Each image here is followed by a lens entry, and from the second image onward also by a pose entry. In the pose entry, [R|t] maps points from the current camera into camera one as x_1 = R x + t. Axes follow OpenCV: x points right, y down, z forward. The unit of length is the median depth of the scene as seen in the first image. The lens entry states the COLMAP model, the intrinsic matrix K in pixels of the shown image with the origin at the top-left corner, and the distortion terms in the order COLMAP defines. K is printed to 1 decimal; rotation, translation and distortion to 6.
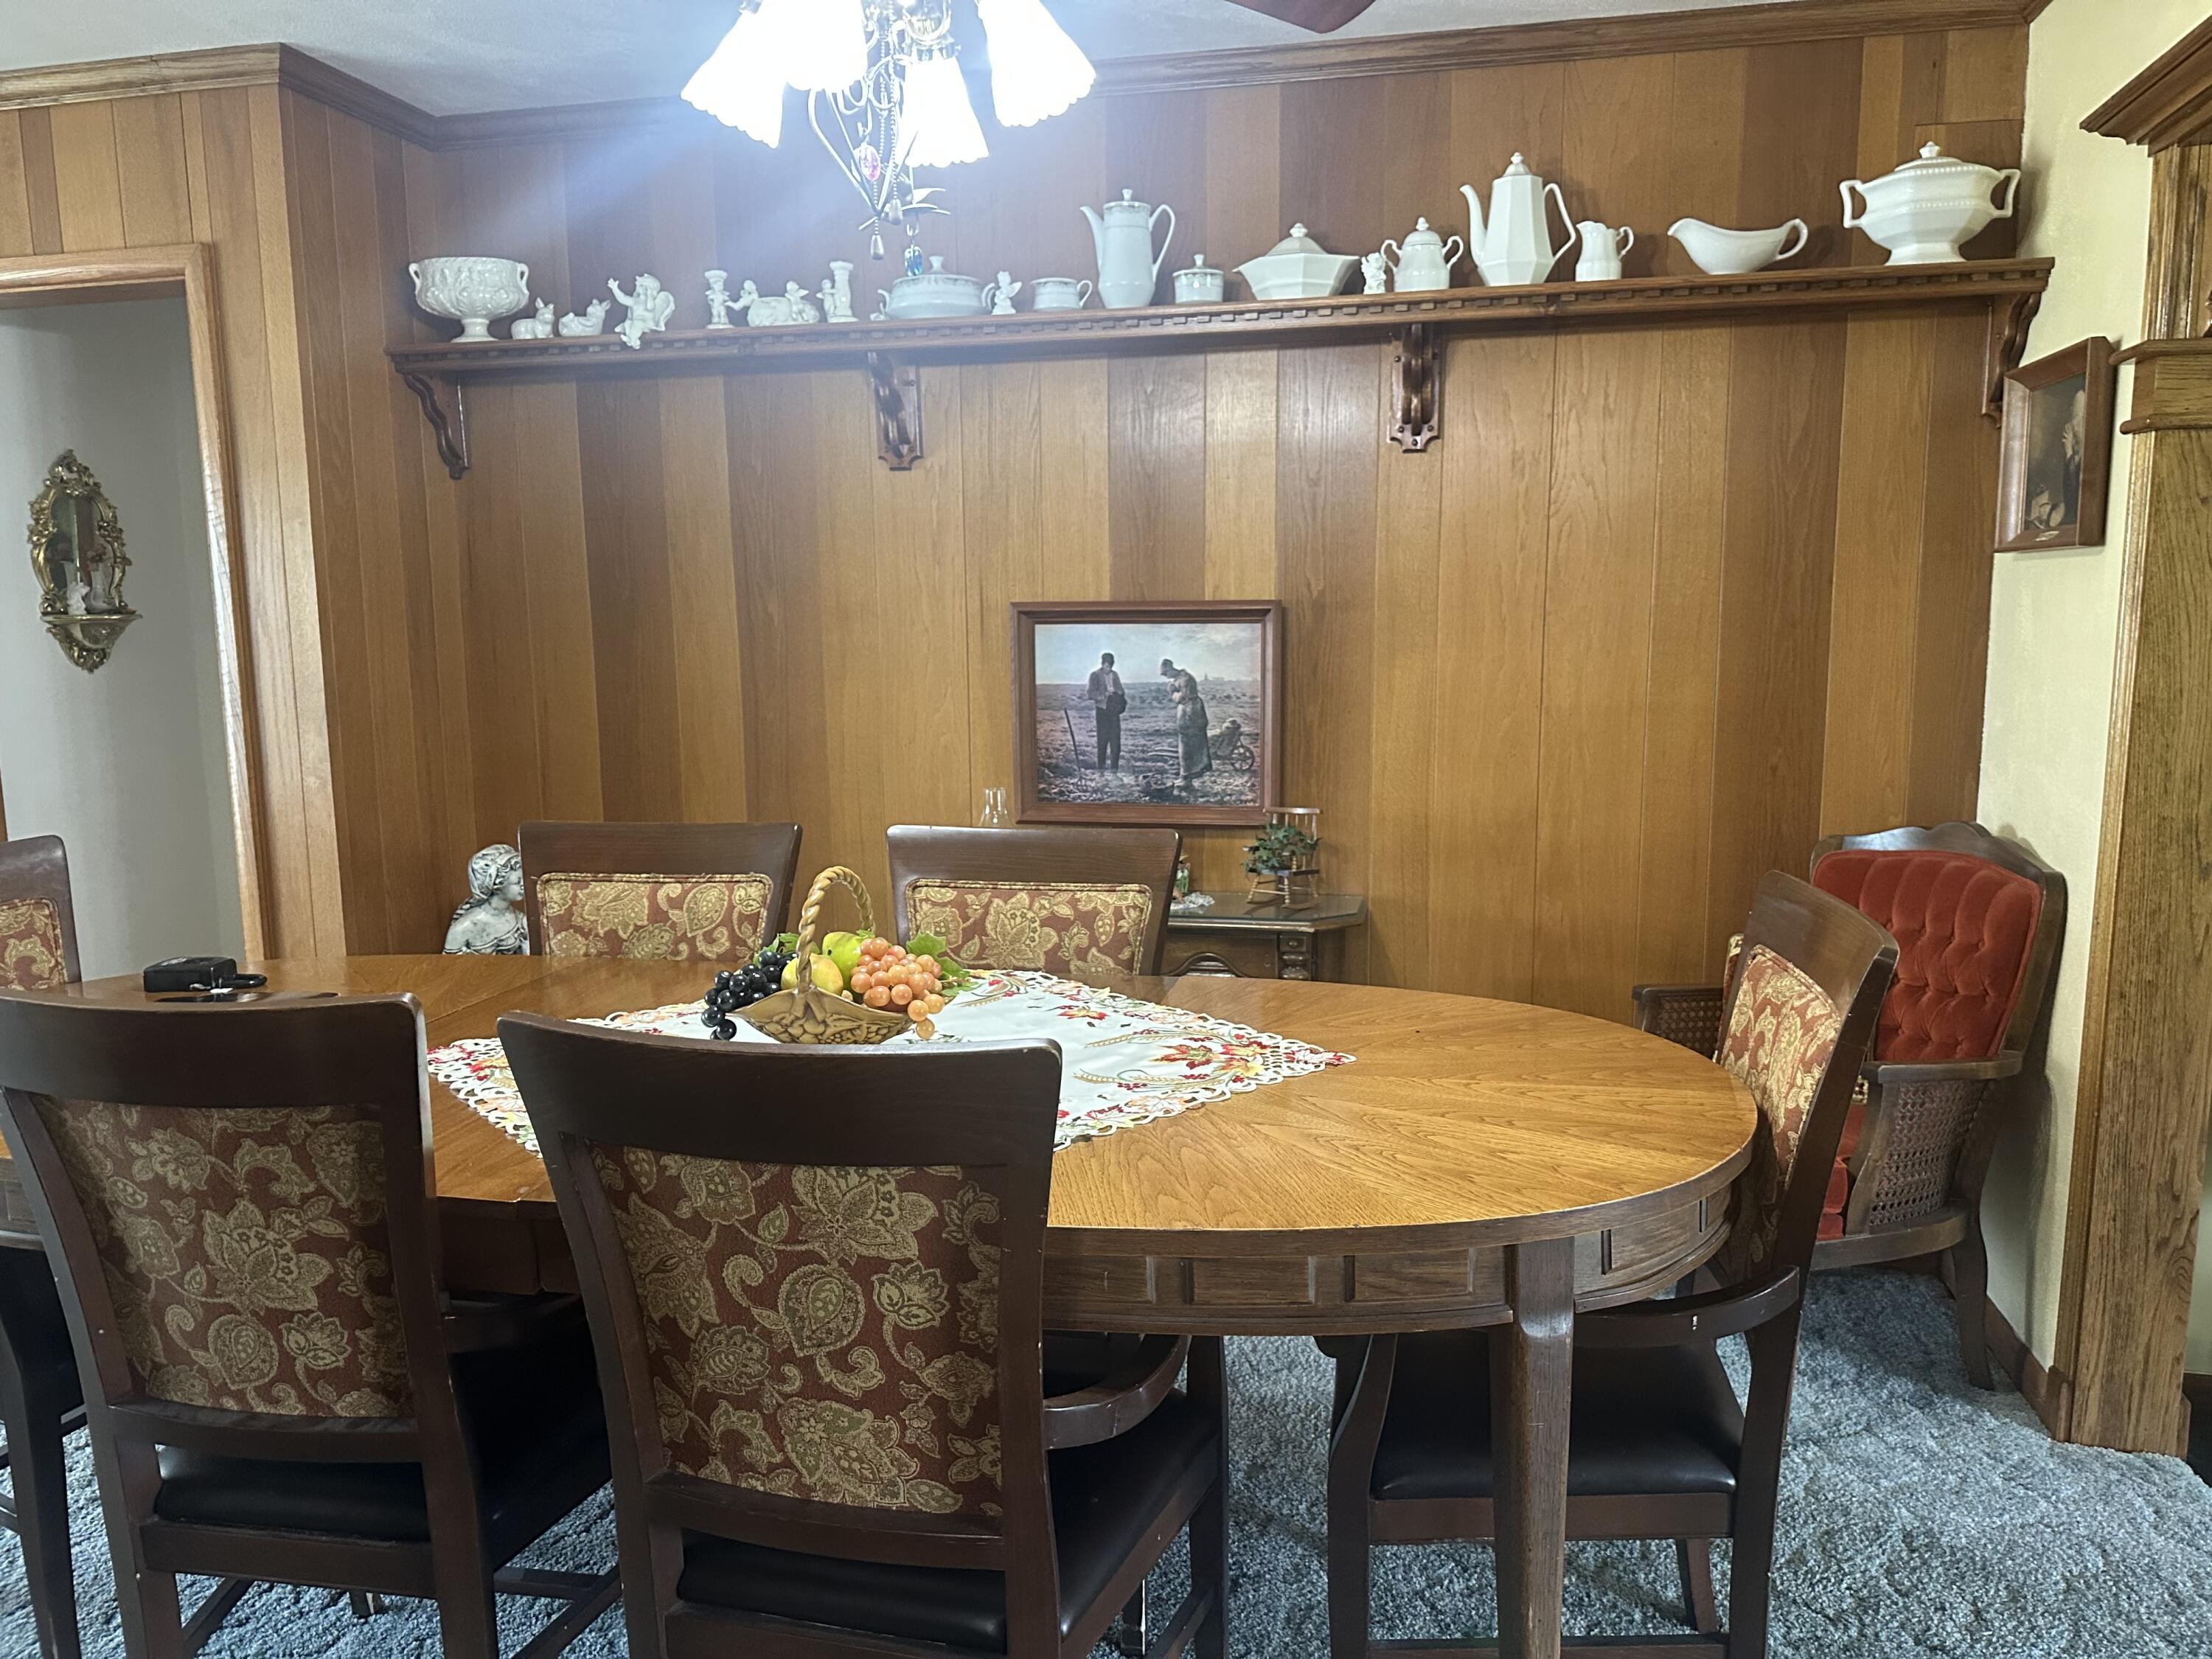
lens RADIAL K [[1580.4, 0, 1118.5], [0, 1580.4, 869.3], [0, 0, 1]] dist [0.048305, -0.073590]
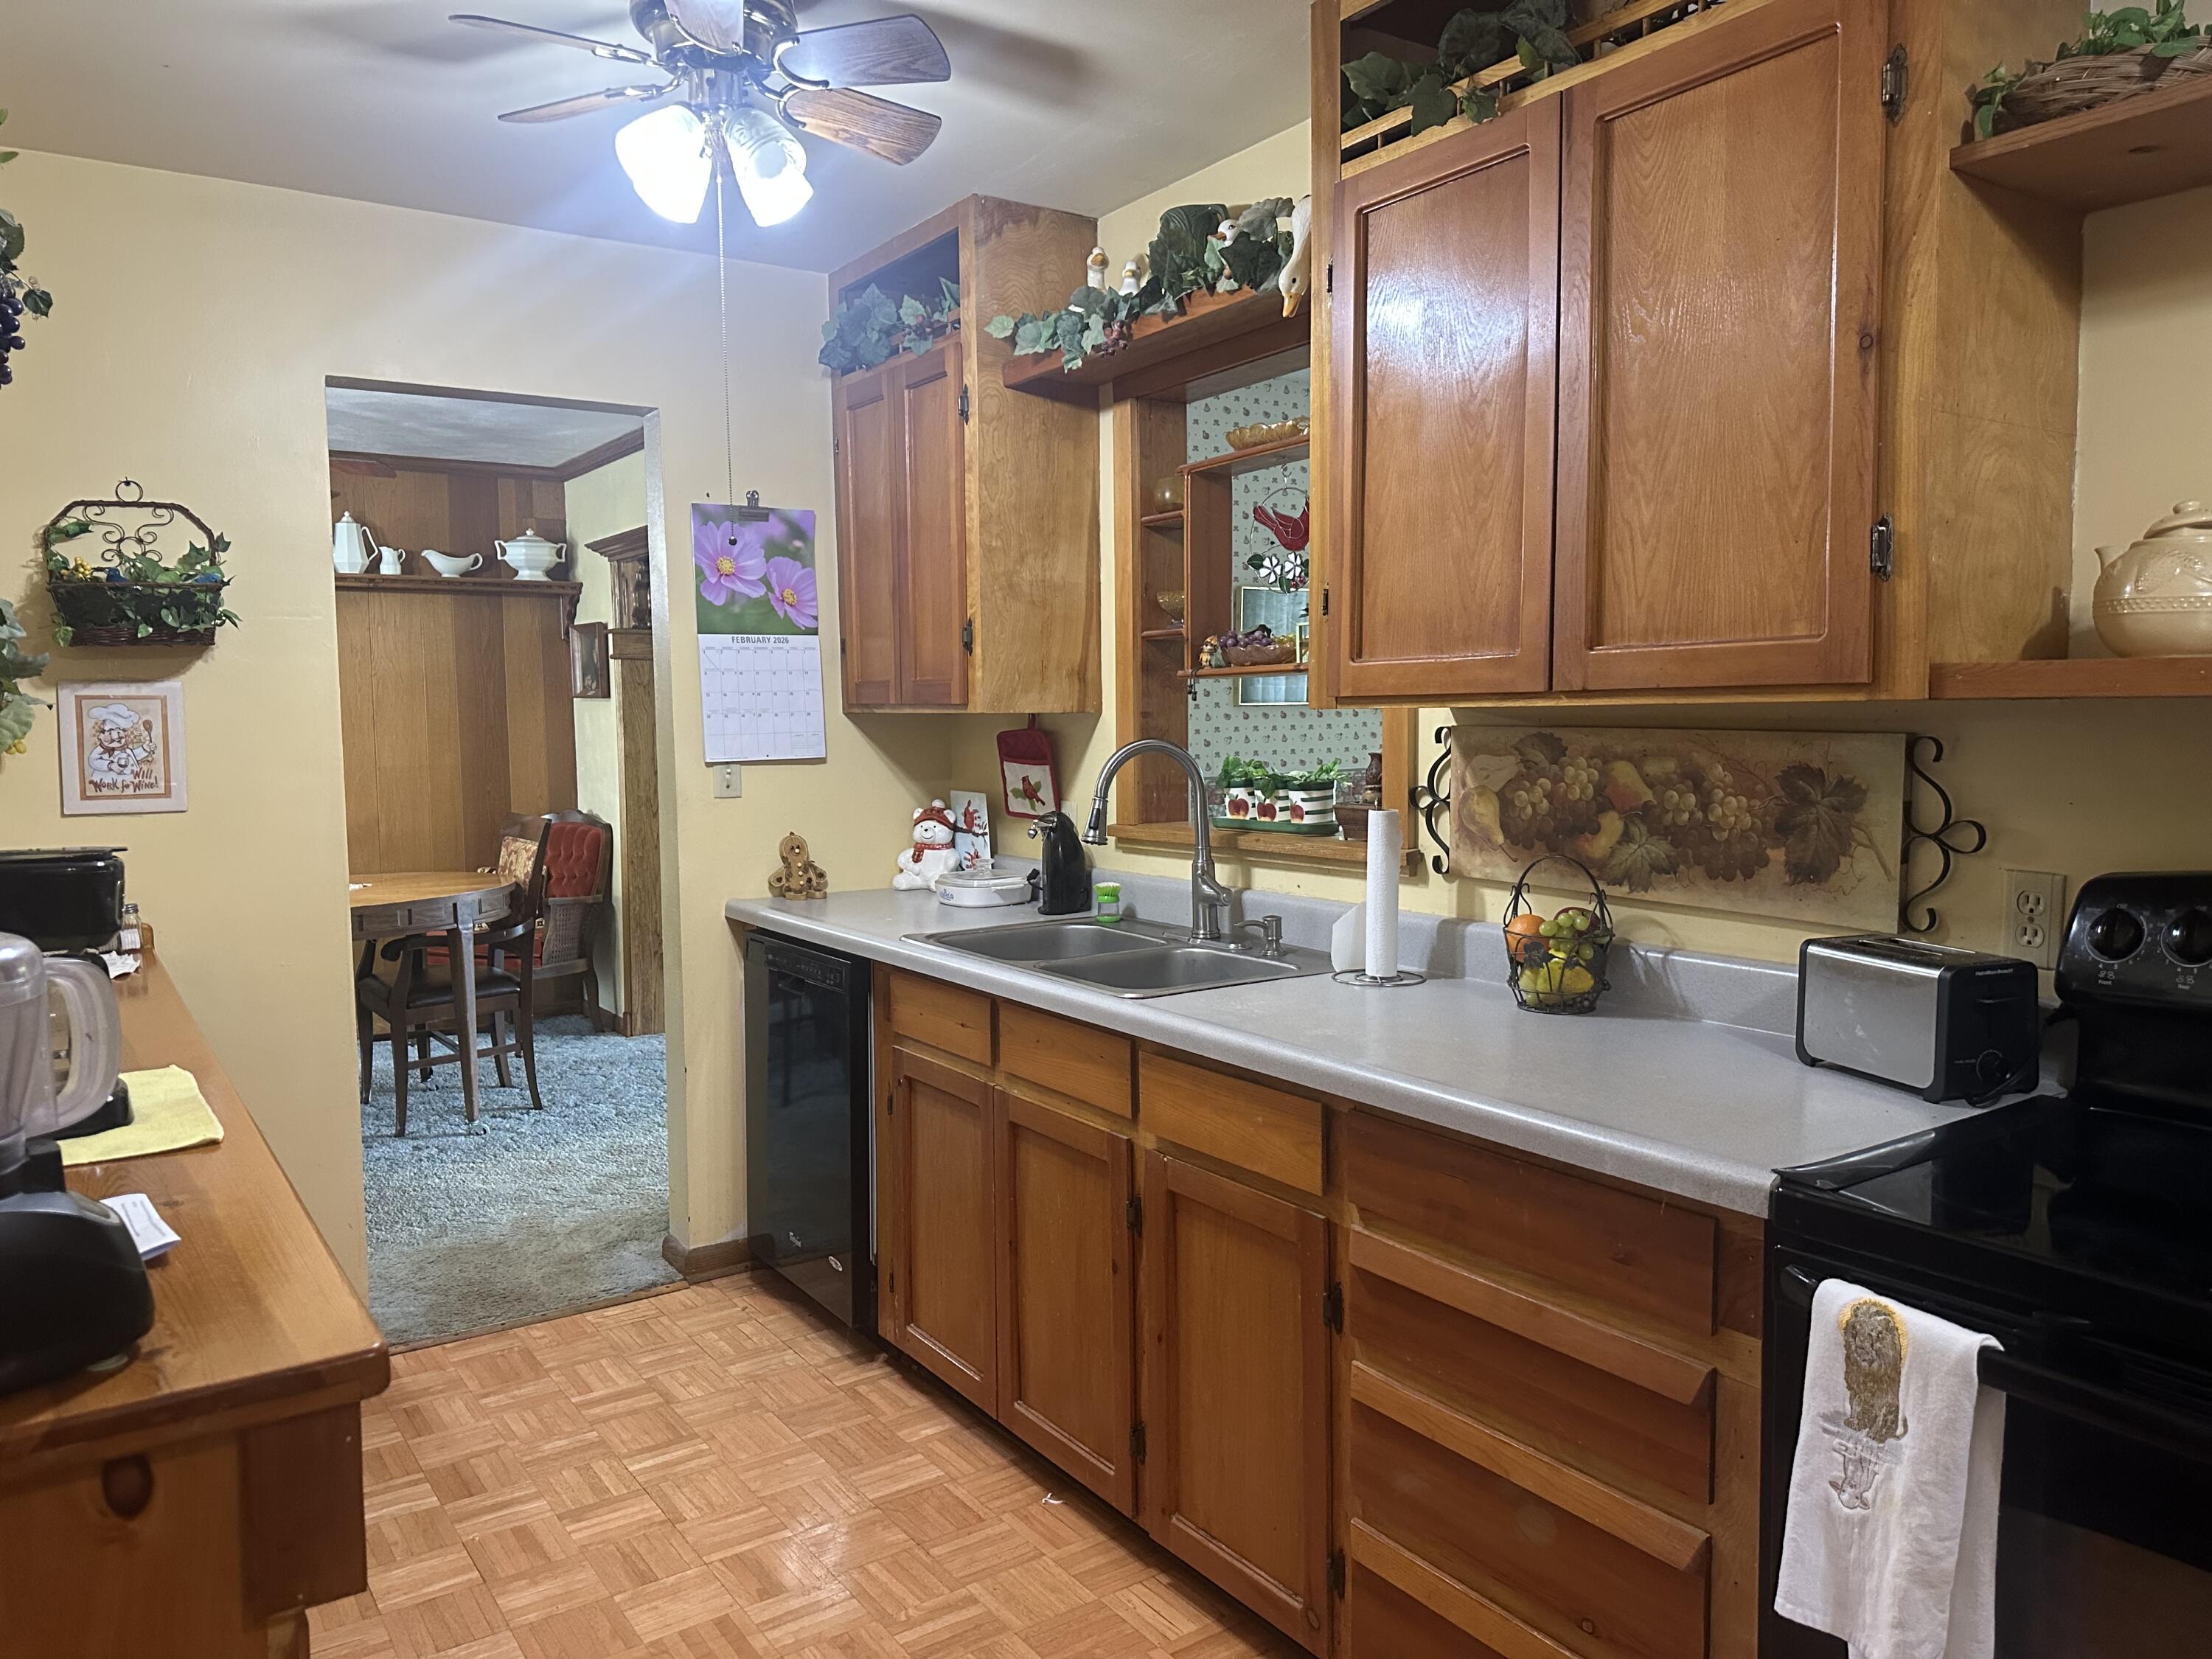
lens RADIAL K [[1580.4, 0, 1107.7], [0, 1580.4, 836.8], [0, 0, 1]] dist [0.048305, -0.073590]
pose [[0.696693, -0.053282, 0.715388, -0.630684], [0.114637, 0.992692, -0.037706, 0.197938], [-0.708150, 0.108279, 0.697710, -1.255289]]
